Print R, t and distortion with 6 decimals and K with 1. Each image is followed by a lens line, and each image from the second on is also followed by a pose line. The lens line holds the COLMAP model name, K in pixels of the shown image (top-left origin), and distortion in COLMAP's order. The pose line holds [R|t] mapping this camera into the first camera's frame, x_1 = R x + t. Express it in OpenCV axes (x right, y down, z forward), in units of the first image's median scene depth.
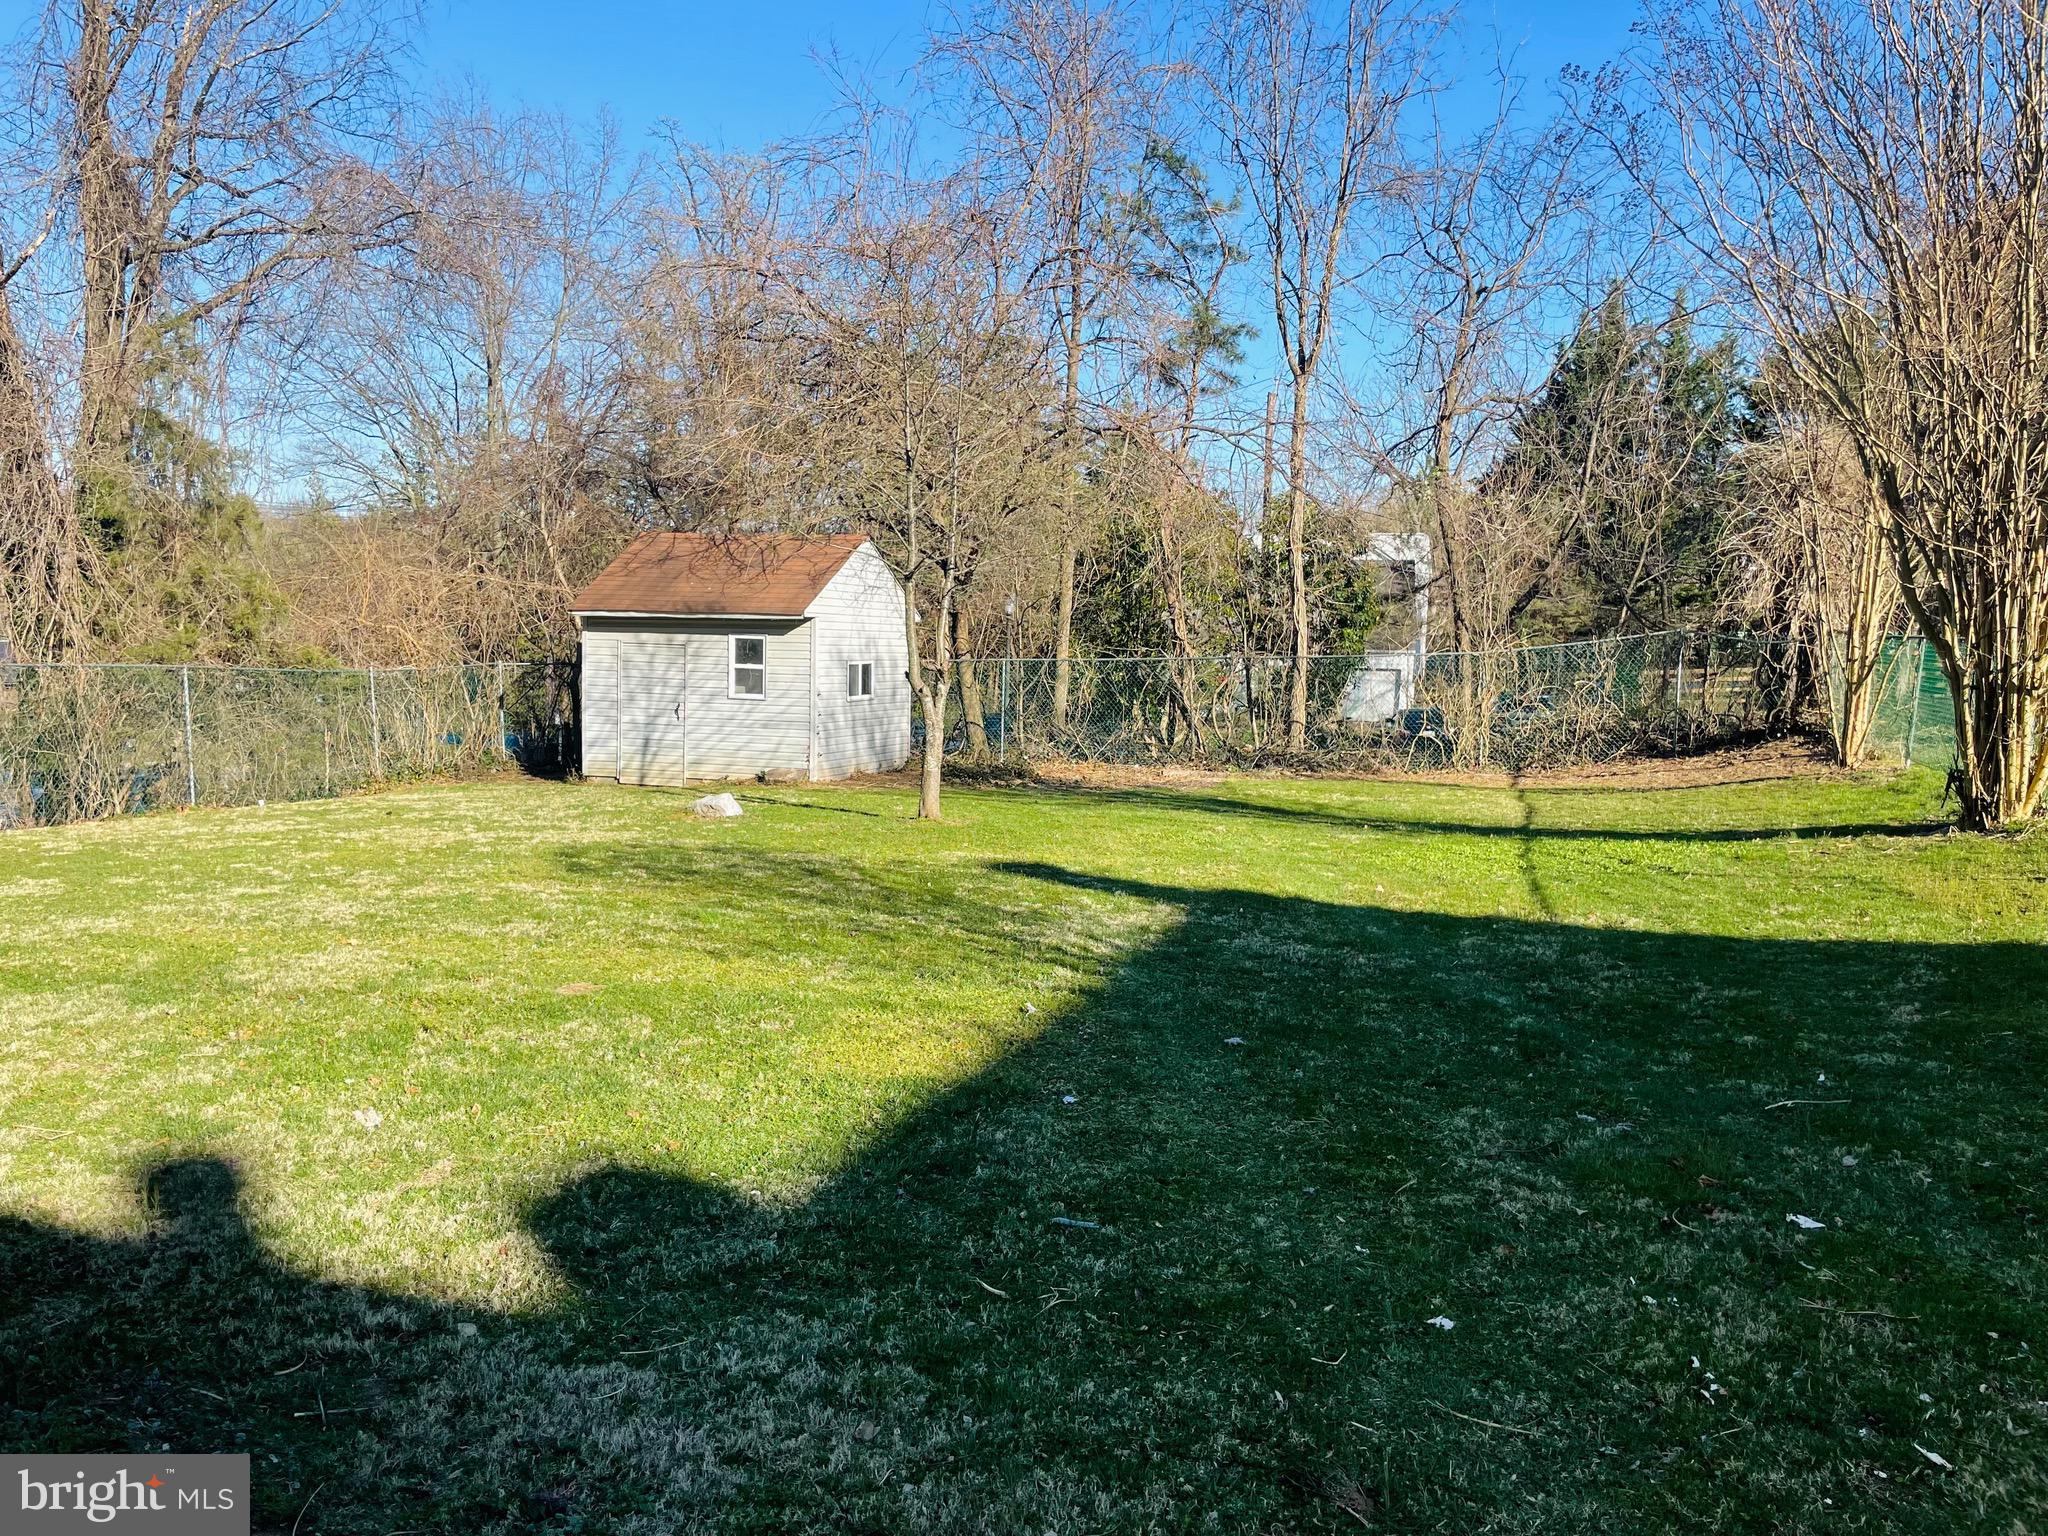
lens RADIAL K [[1612.5, 0, 1024.0], [0, 1612.5, 768.0], [0, 0, 1]] dist [0.073167, -0.129782]
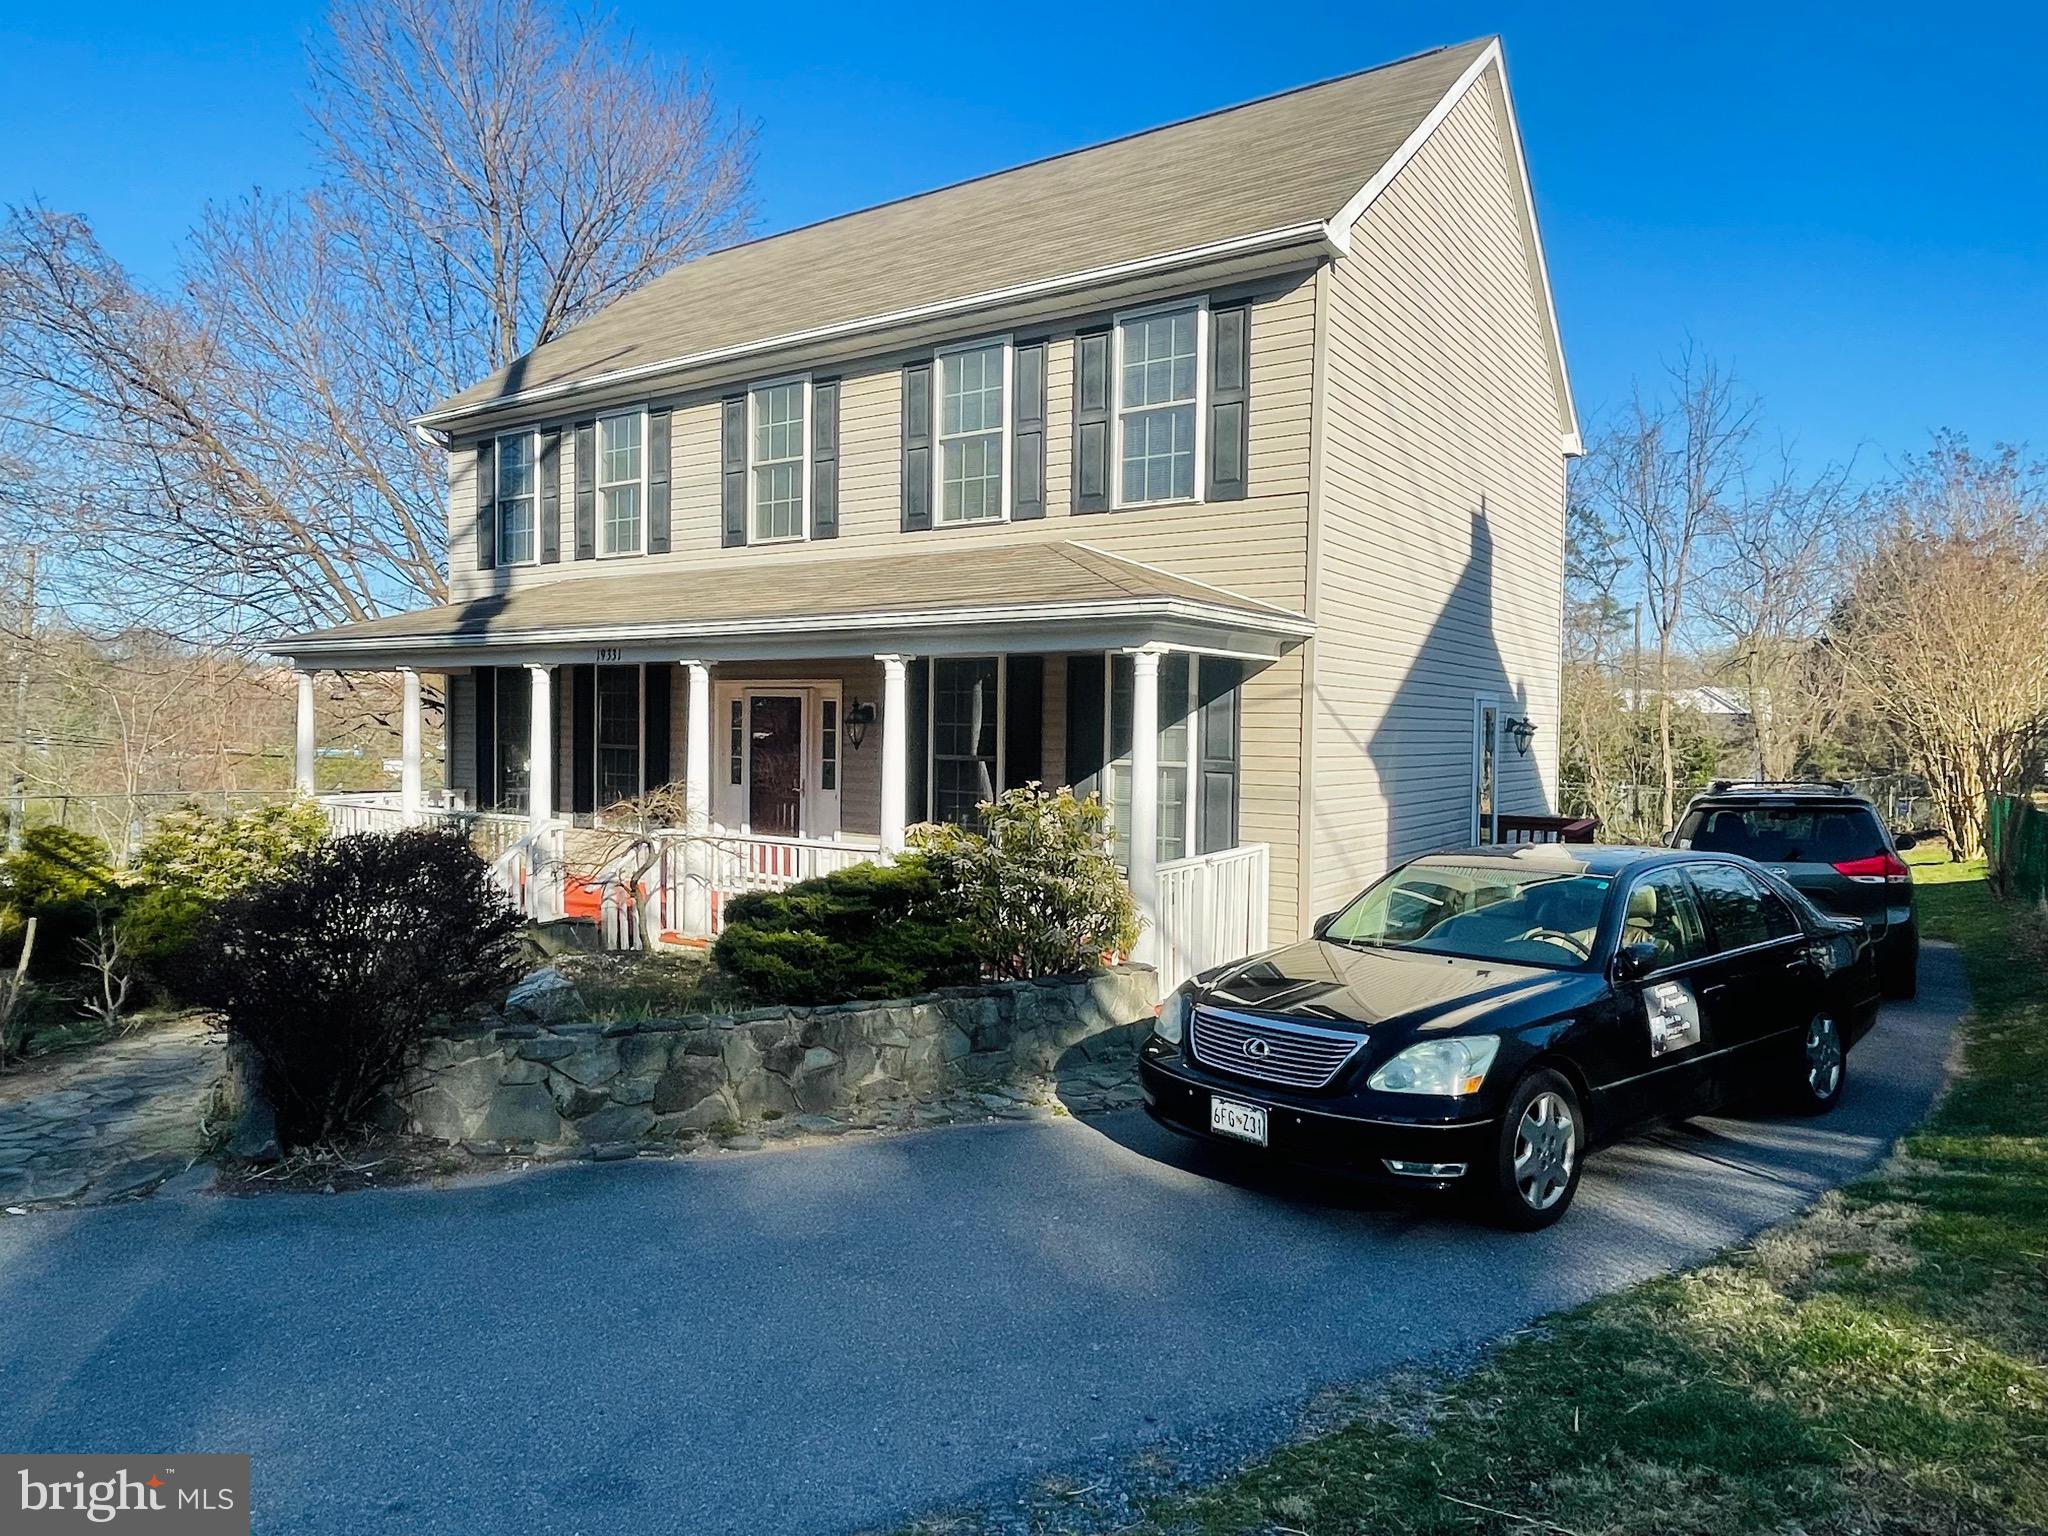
lens RADIAL K [[1324.5, 0, 1024.0], [0, 1324.5, 768.0], [0, 0, 1]] dist [-0.004373, -0.000886]
pose [[0.960781, -0.001098, -0.277305, -0.103550], [-0.019751, 0.997182, -0.072379, 0.028410], [0.276603, 0.075018, 0.958052, -0.581715]]
